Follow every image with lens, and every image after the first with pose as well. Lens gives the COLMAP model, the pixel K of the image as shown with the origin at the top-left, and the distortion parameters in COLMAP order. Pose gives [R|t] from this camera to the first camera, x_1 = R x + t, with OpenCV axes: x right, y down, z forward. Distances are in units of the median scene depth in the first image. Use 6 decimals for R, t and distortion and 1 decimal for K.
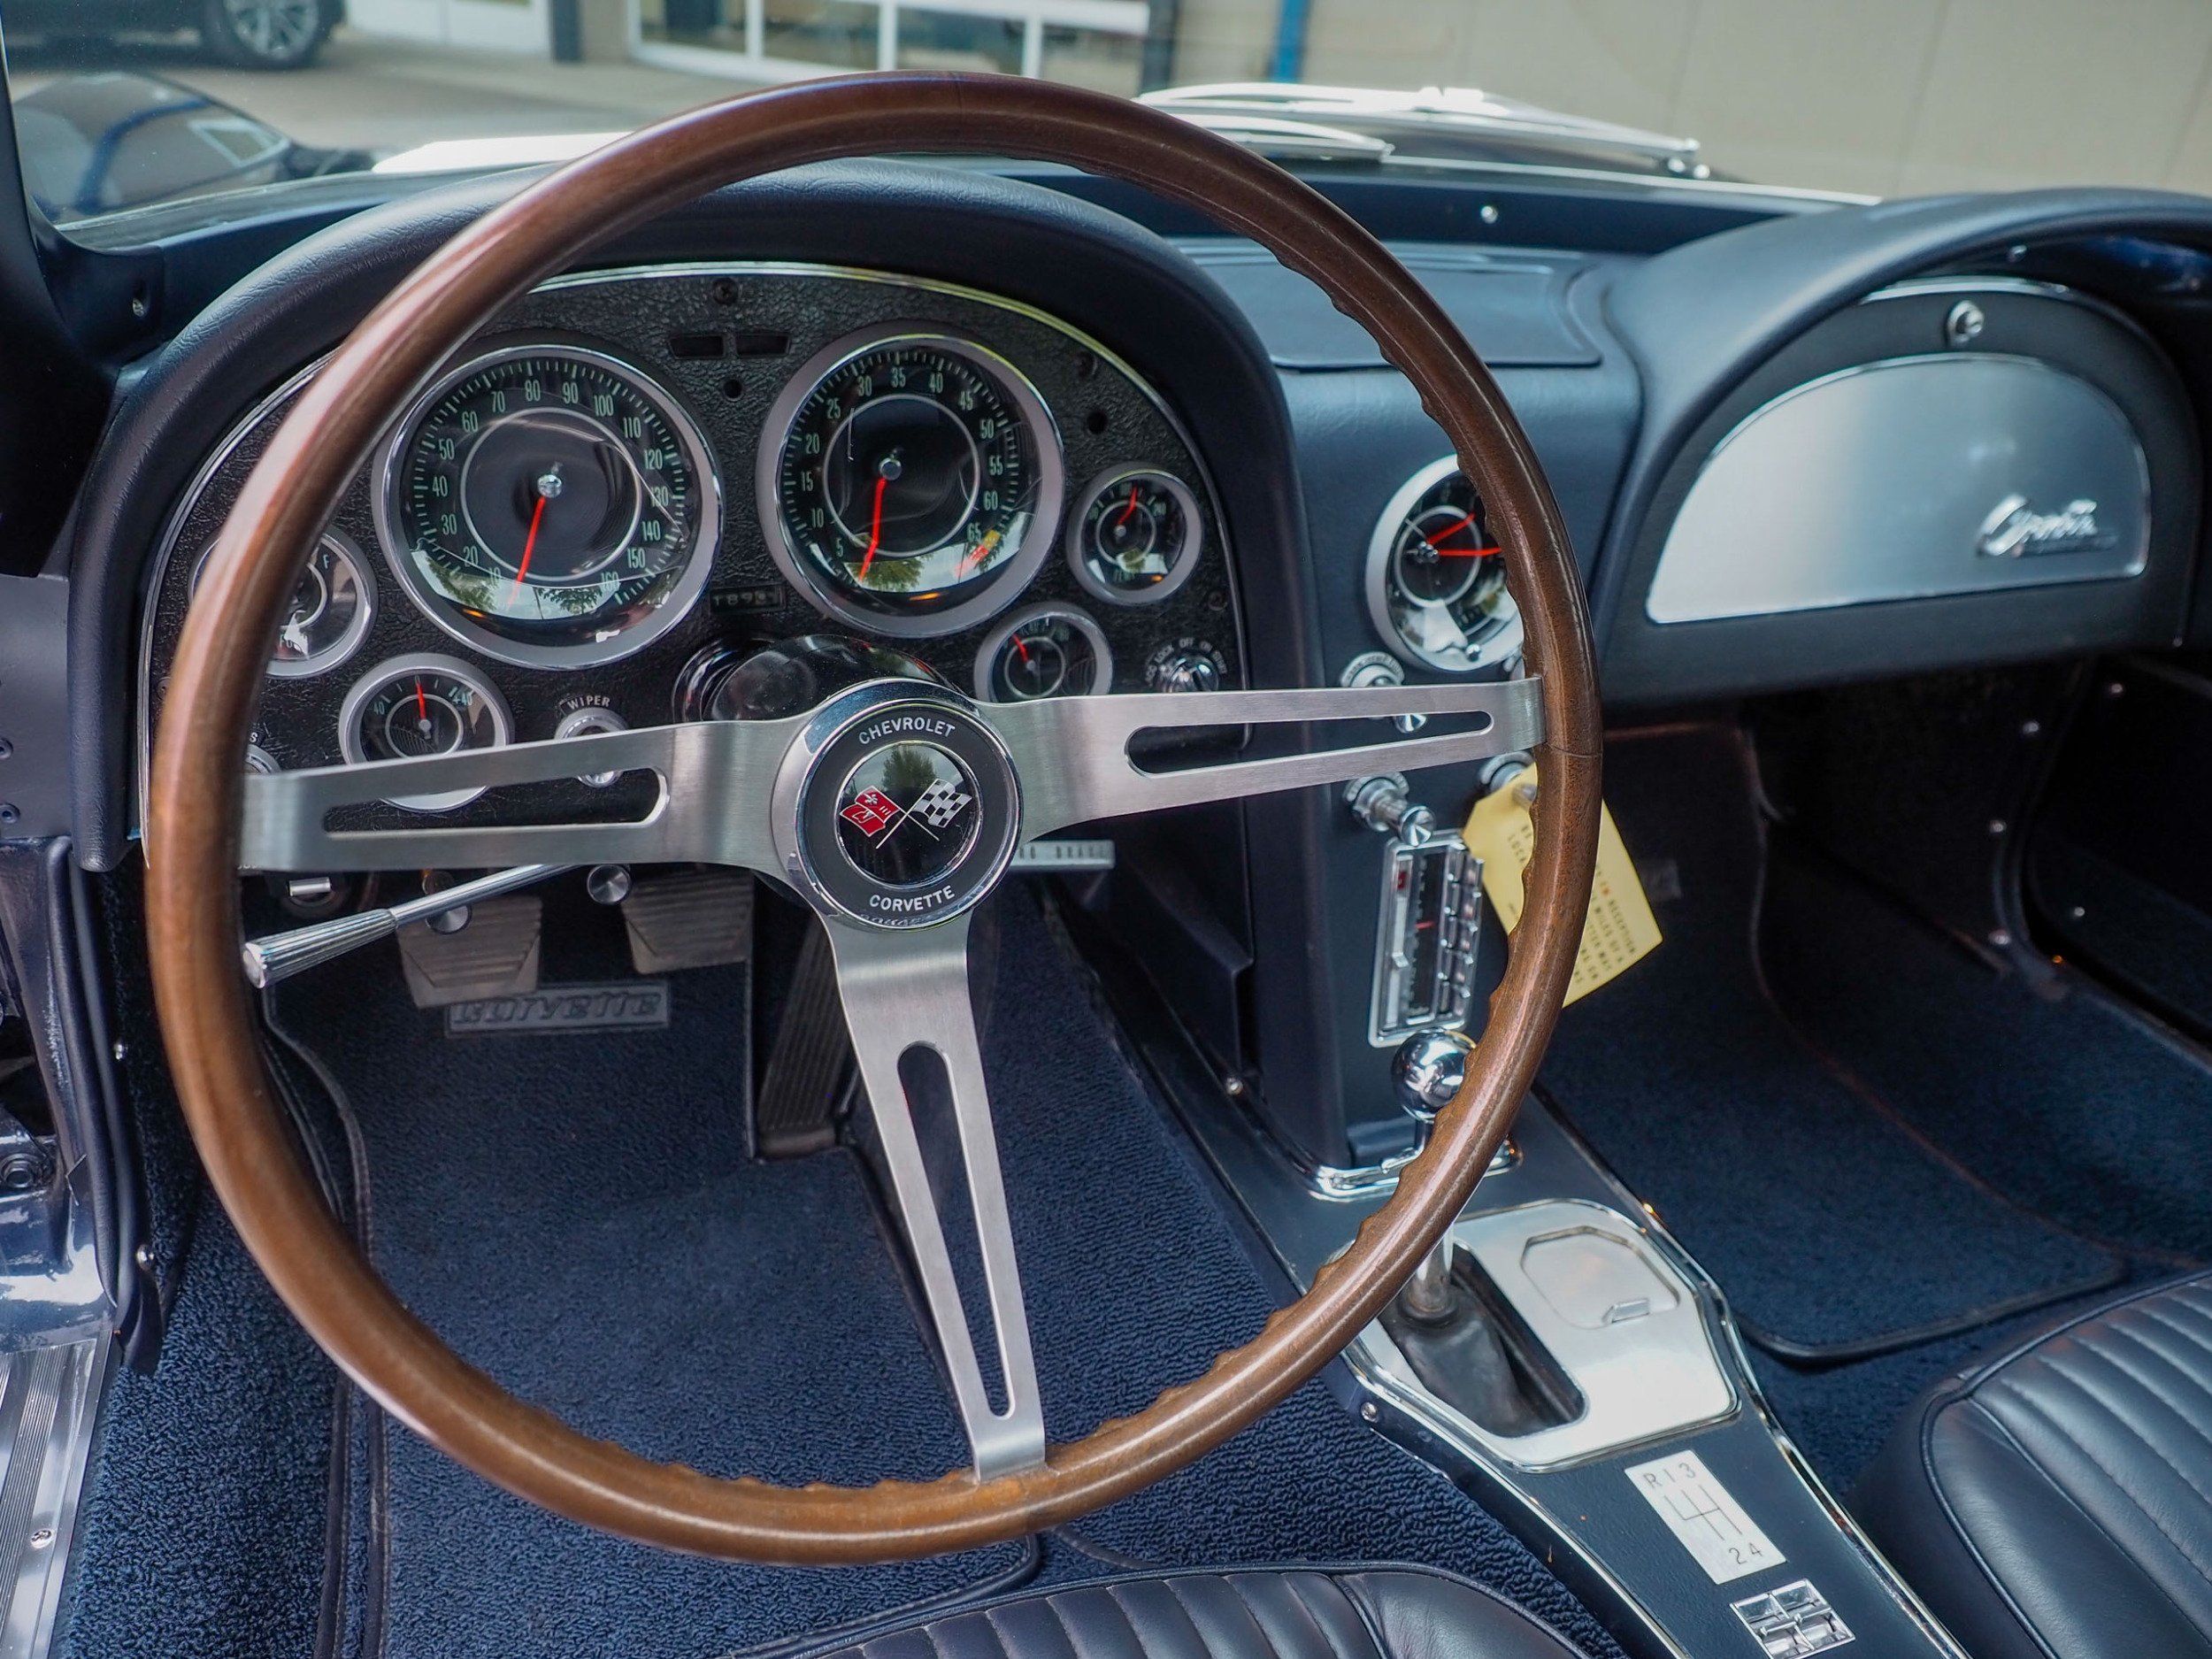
lens RADIAL K [[1617.1, 0, 1093.4], [0, 1617.1, 798.9], [0, 0, 1]] dist [-0.028380, 0.013953]
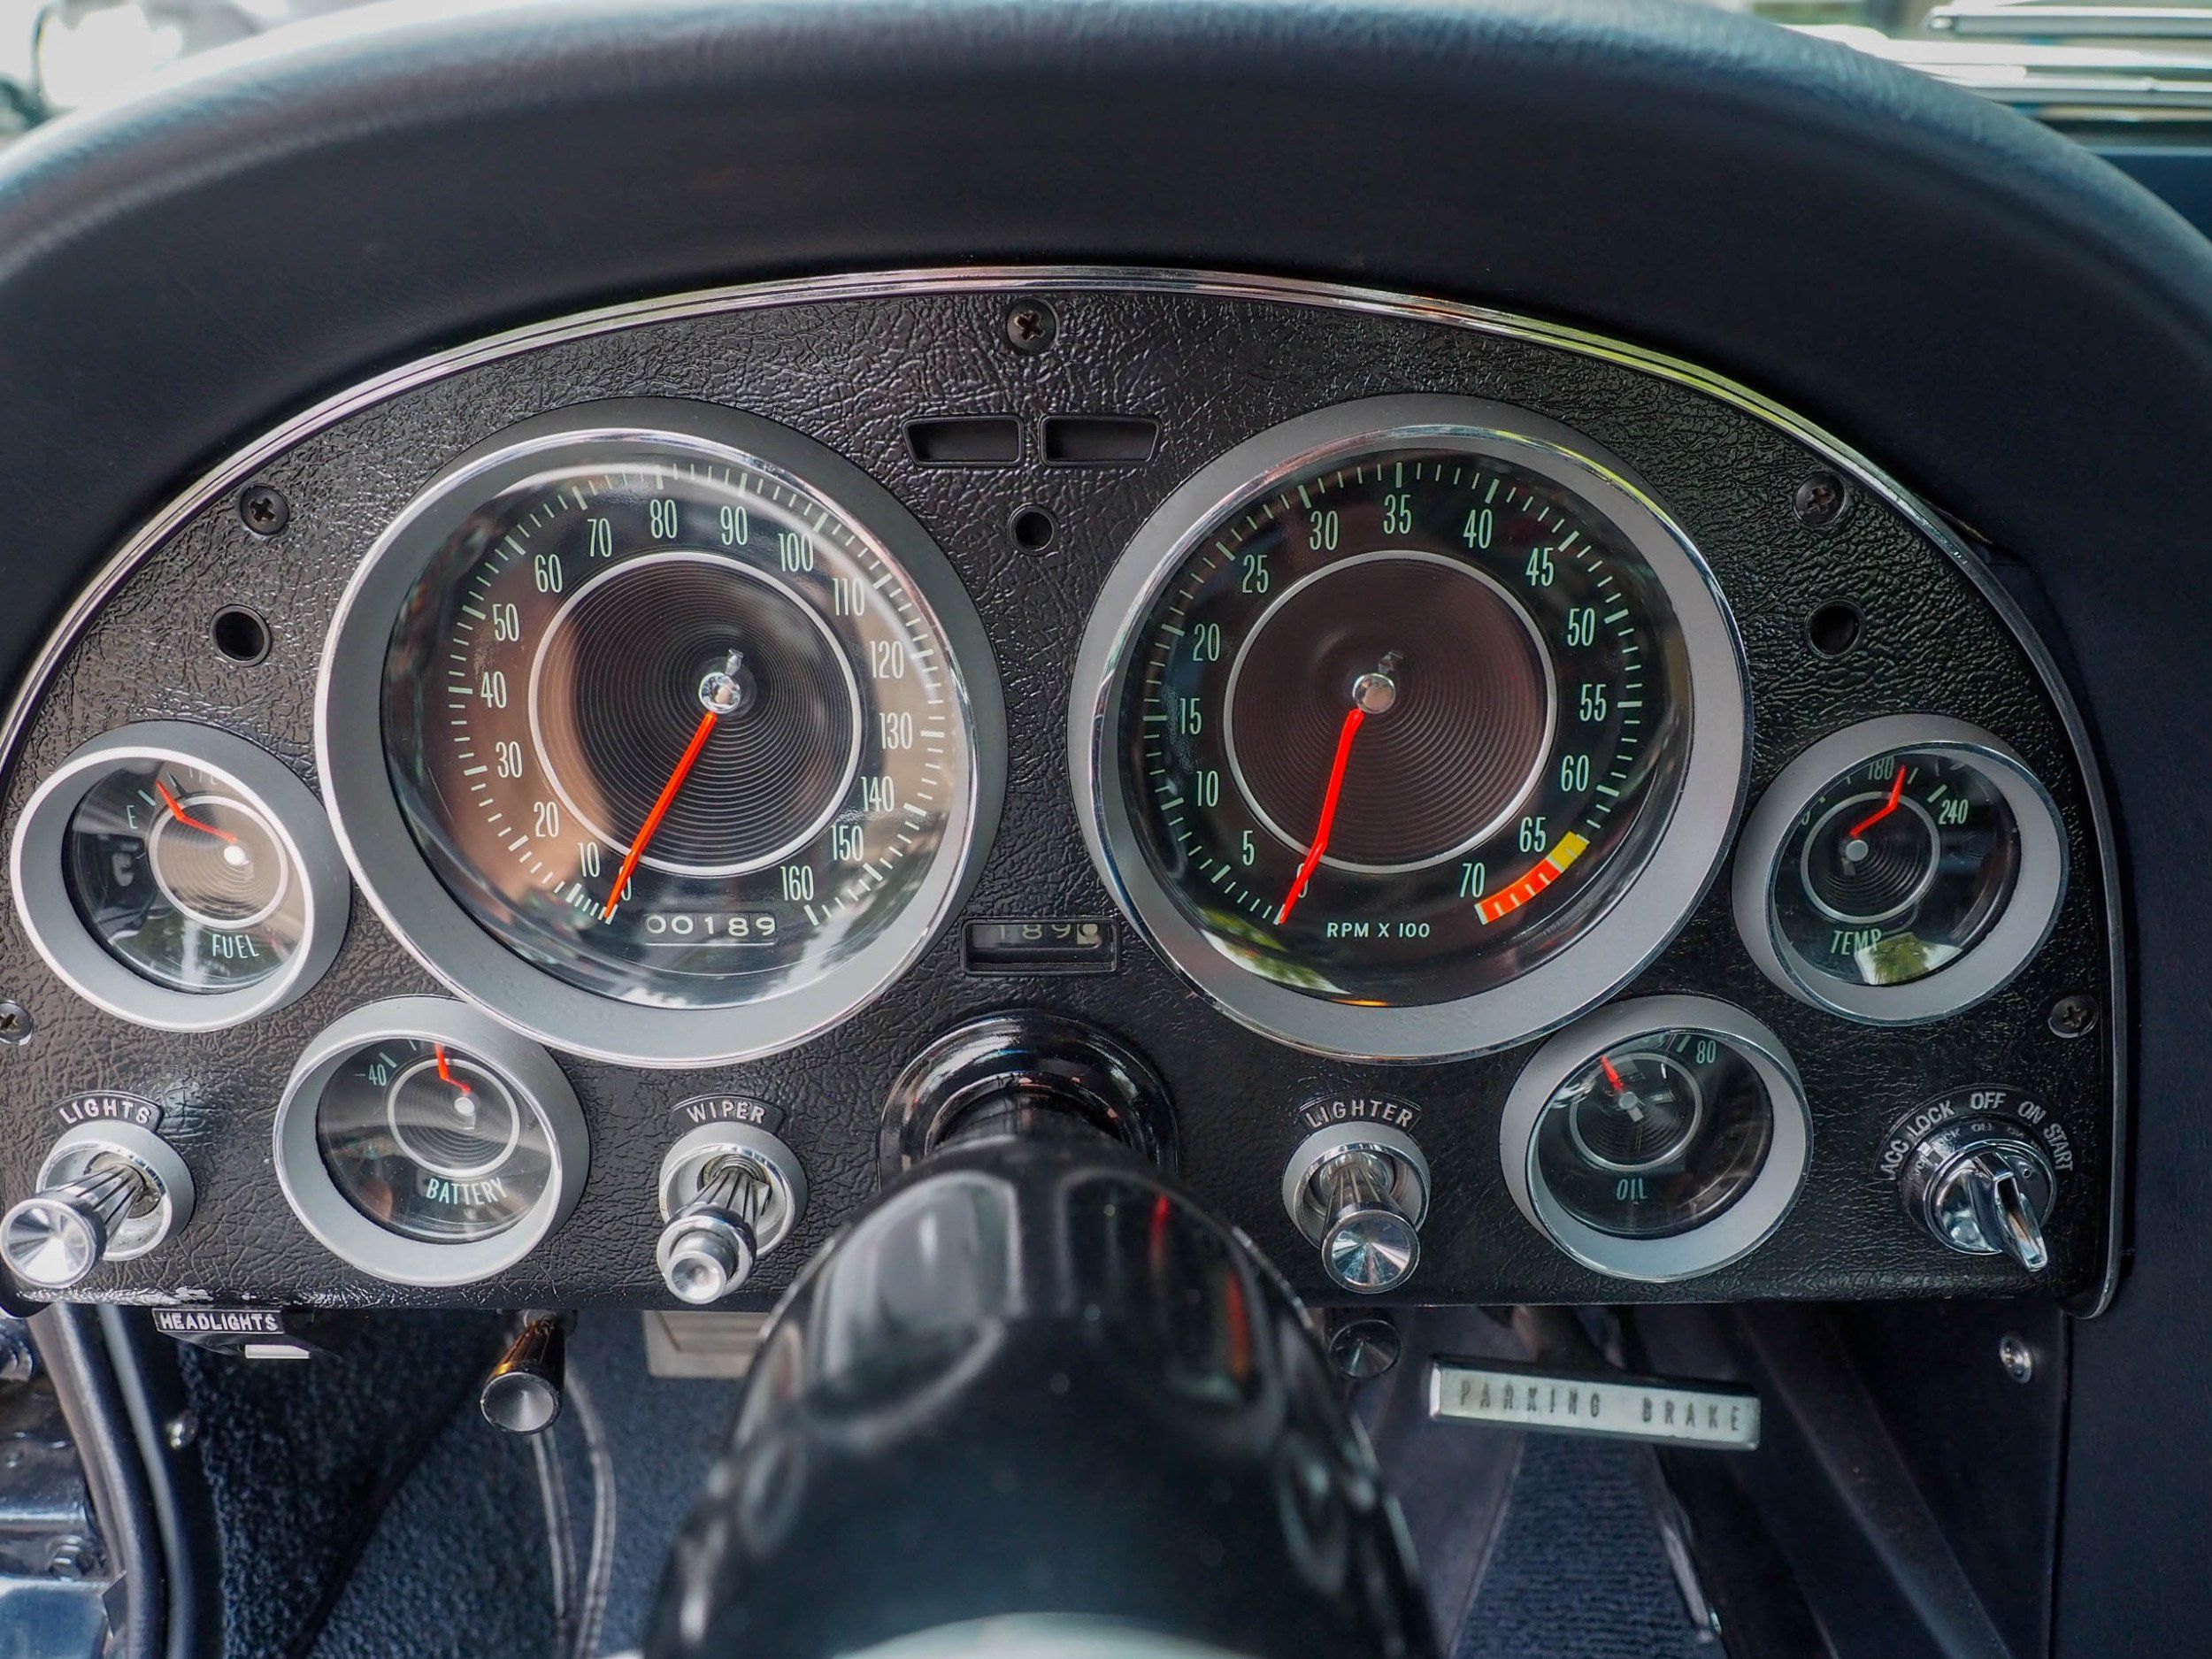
lens RADIAL K [[1617.1, 0, 1093.4], [0, 1617.1, 798.9], [0, 0, 1]] dist [-0.028380, 0.013953]
pose [[0.930793, 0.093845, -0.353295, -0.025599], [-0.116472, 0.992250, -0.043290, -0.133476], [0.346494, 0.081443, 0.934510, 0.483043]]
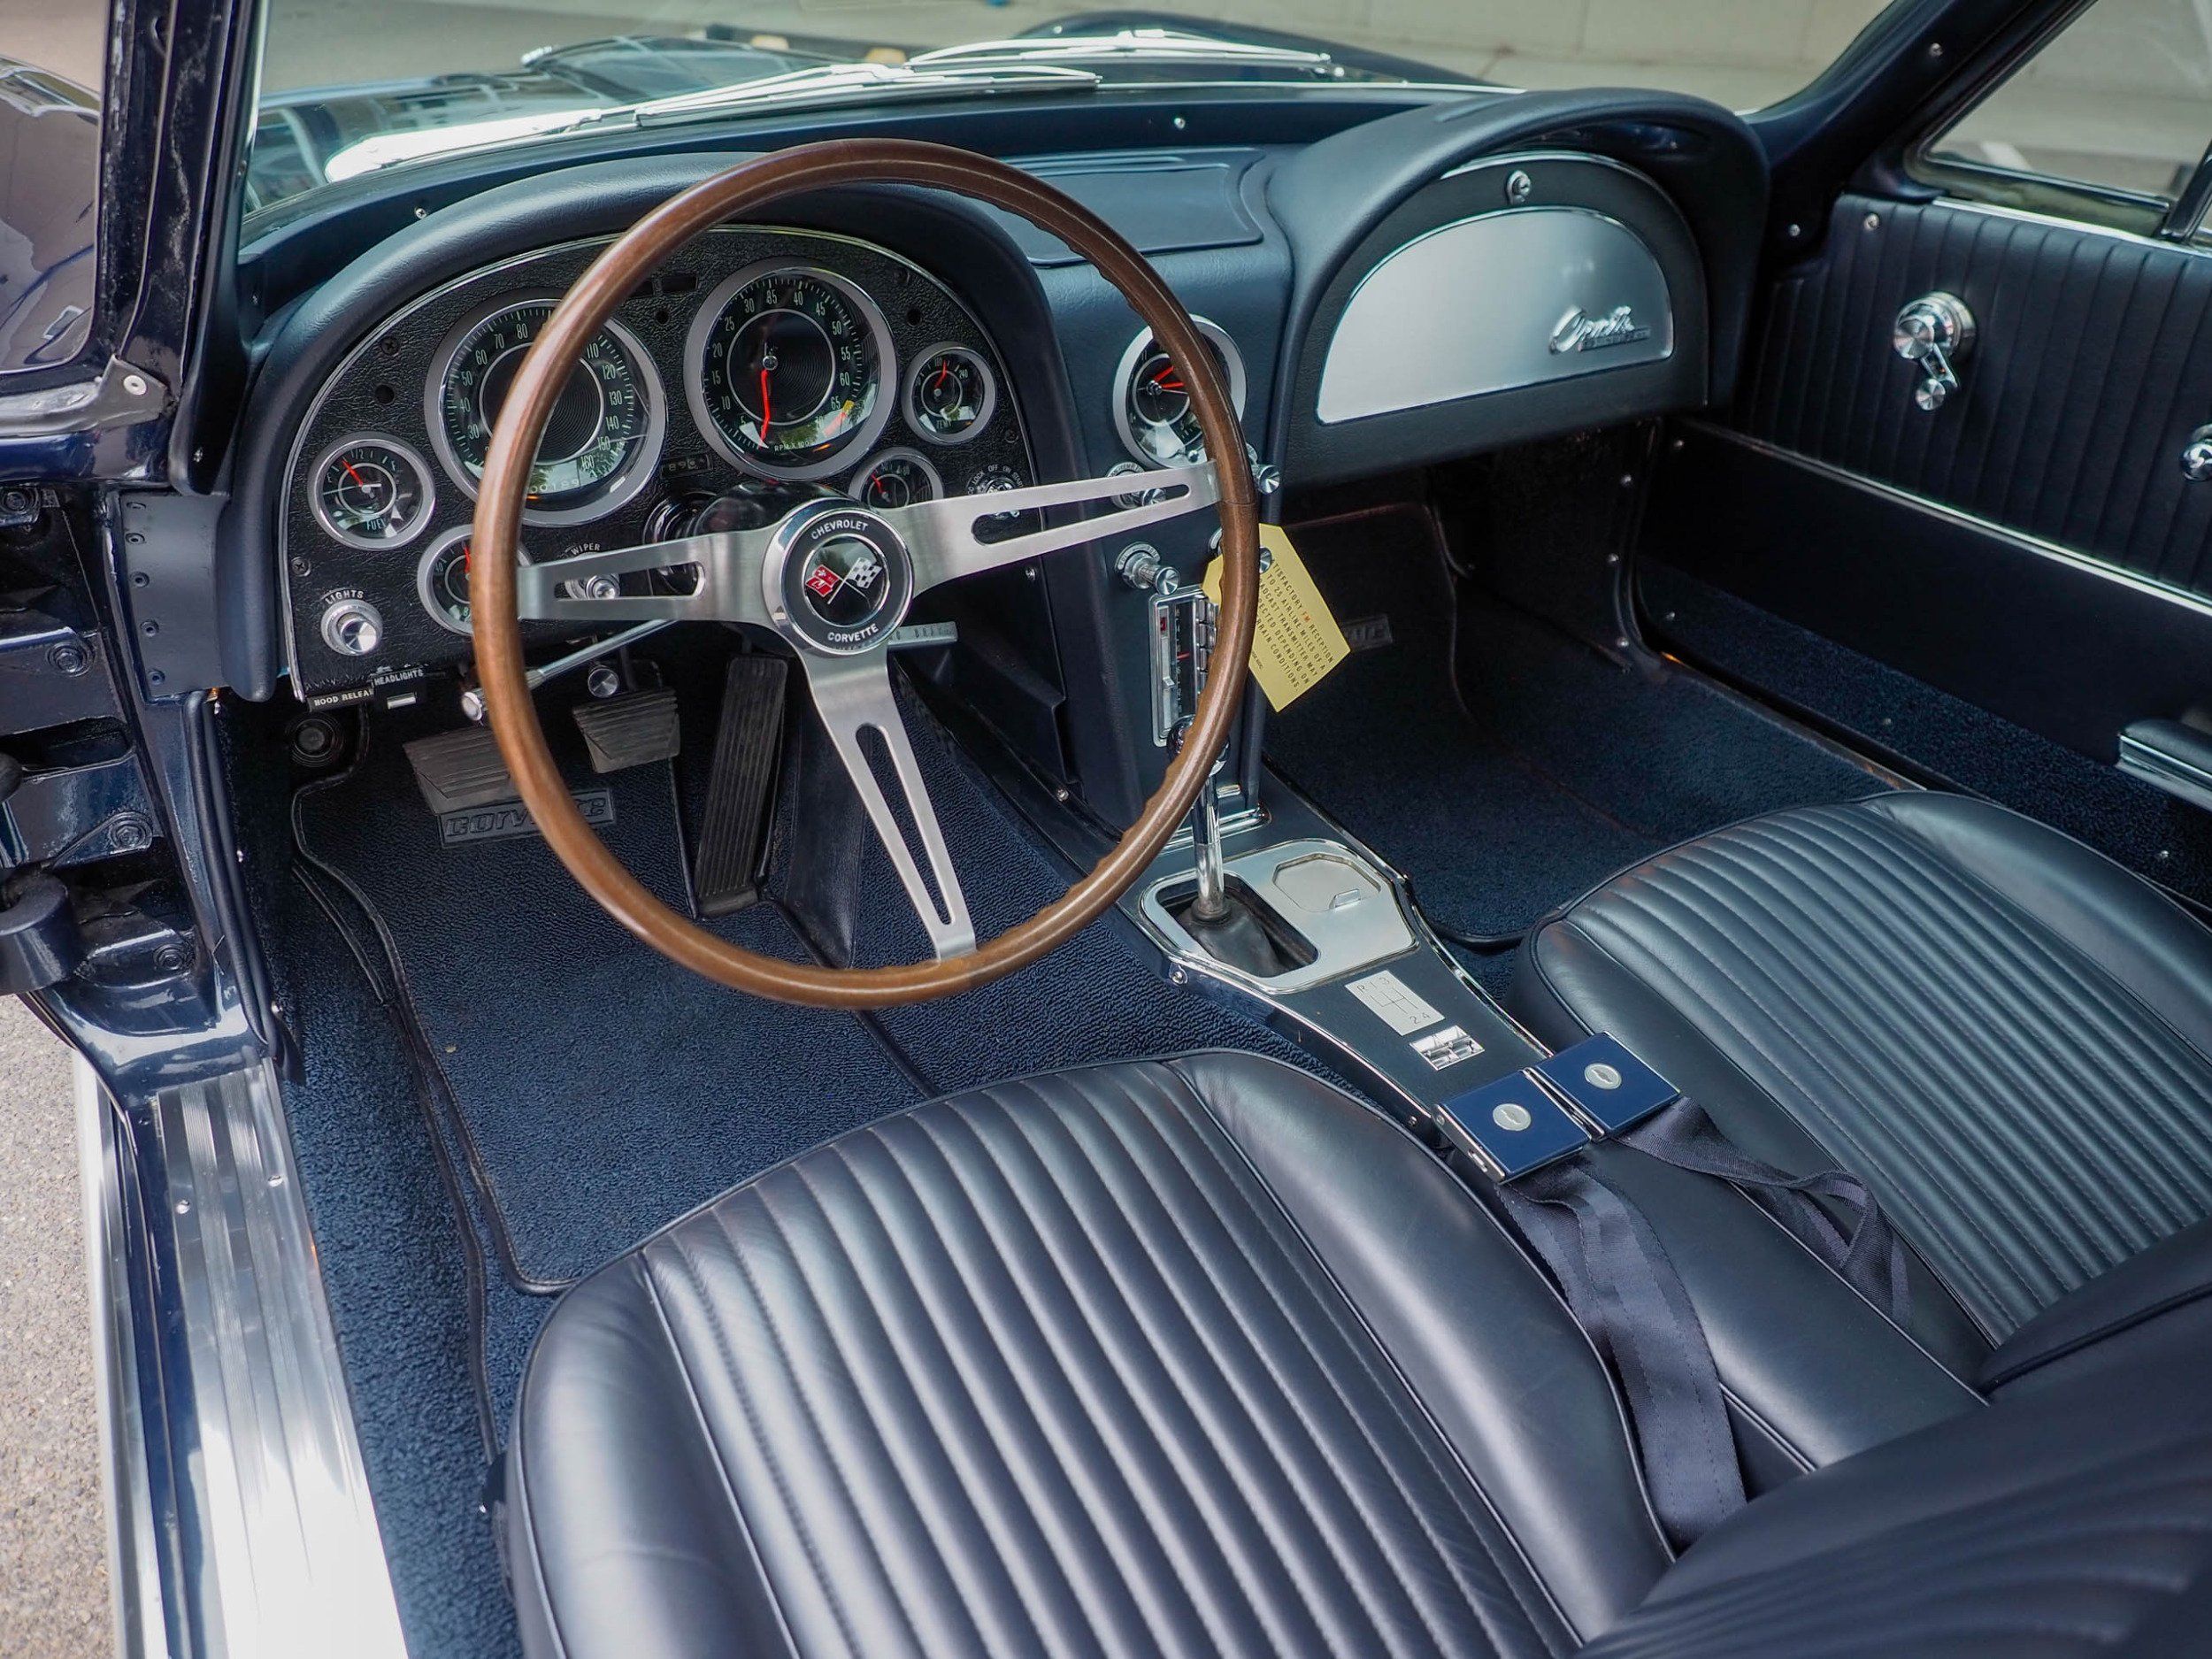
lens RADIAL K [[1602.5, 0, 1111.9], [0, 1602.5, 820.6], [0, 0, 1]] dist [-0.029999, 0.001771]
pose [[0.984700, -0.123902, 0.122528, -0.050138], [0.110530, 0.987710, 0.110509, 0.065008], [-0.134715, -0.095275, 0.986293, -0.425731]]
